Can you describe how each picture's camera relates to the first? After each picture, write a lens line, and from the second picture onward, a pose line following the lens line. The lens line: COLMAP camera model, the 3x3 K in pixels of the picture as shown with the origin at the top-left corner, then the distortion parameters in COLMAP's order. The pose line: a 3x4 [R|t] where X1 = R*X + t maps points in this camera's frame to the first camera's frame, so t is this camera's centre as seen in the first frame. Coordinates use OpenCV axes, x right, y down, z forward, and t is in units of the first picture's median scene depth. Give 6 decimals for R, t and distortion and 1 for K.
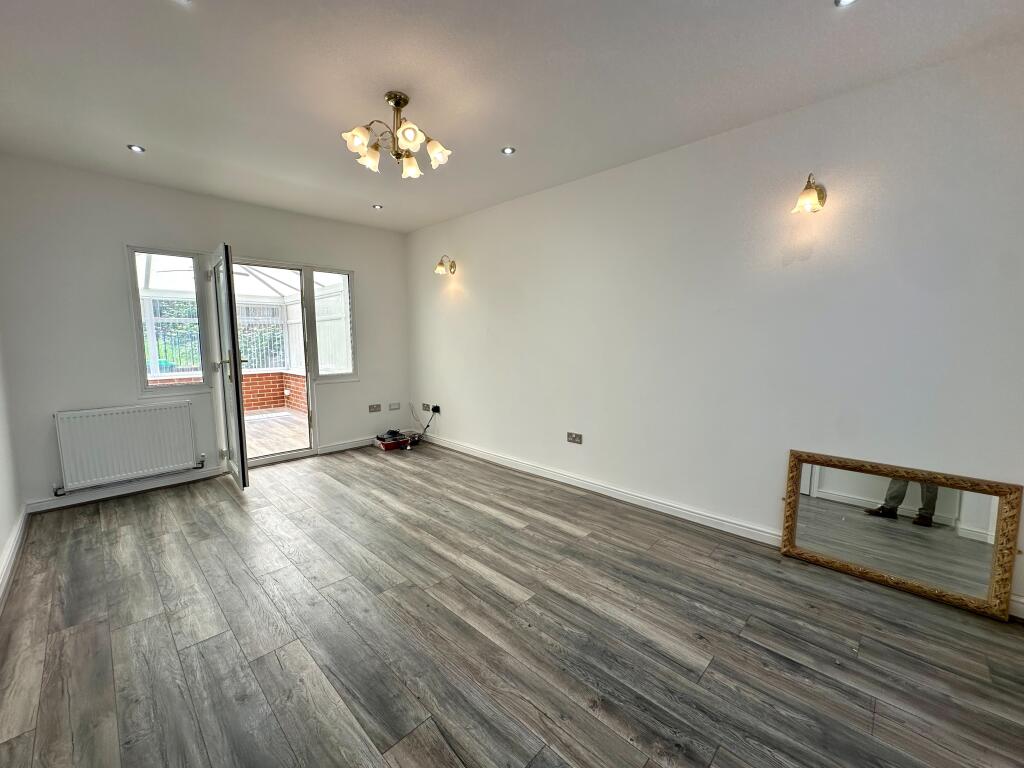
lens RADIAL K [[411.7, 0, 512.0], [0, 411.7, 384.0], [0, 0, 1]] dist [-0.002542, 0.000682]
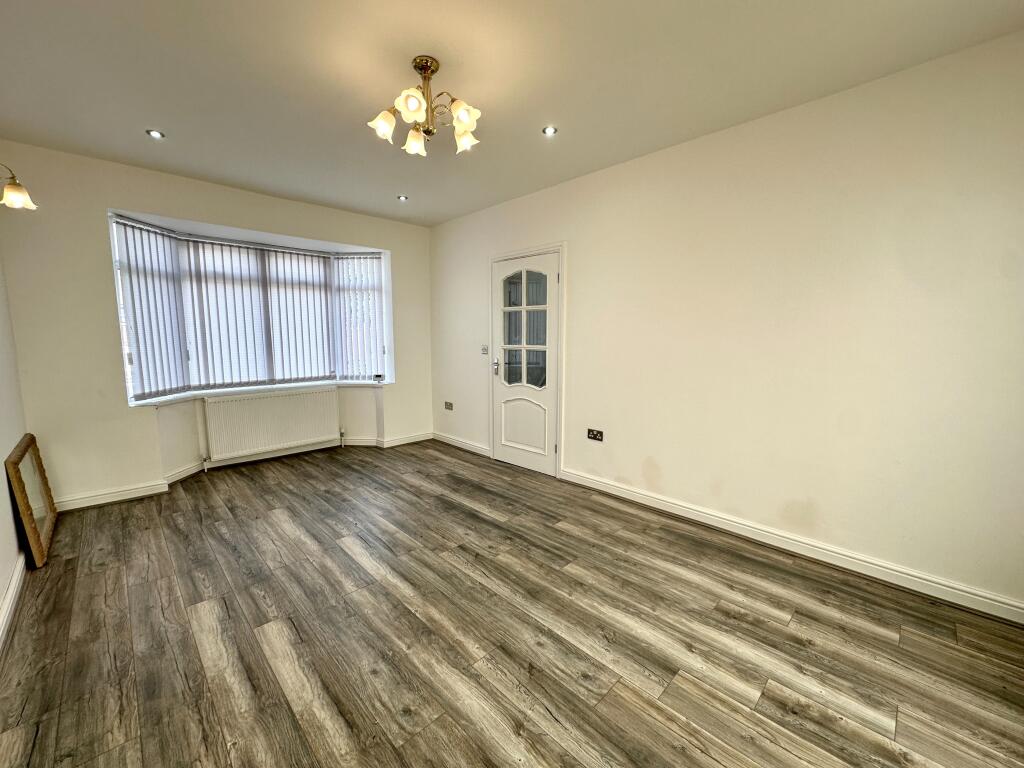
lens RADIAL K [[411.7, 0, 512.0], [0, 411.7, 384.0], [0, 0, 1]] dist [-0.002542, 0.000682]
pose [[-0.999714, -0.002316, 0.023817, -0.430652], [0.003174, 0.973673, 0.227926, -0.199829], [-0.023718, 0.227937, -0.973387, 1.780515]]
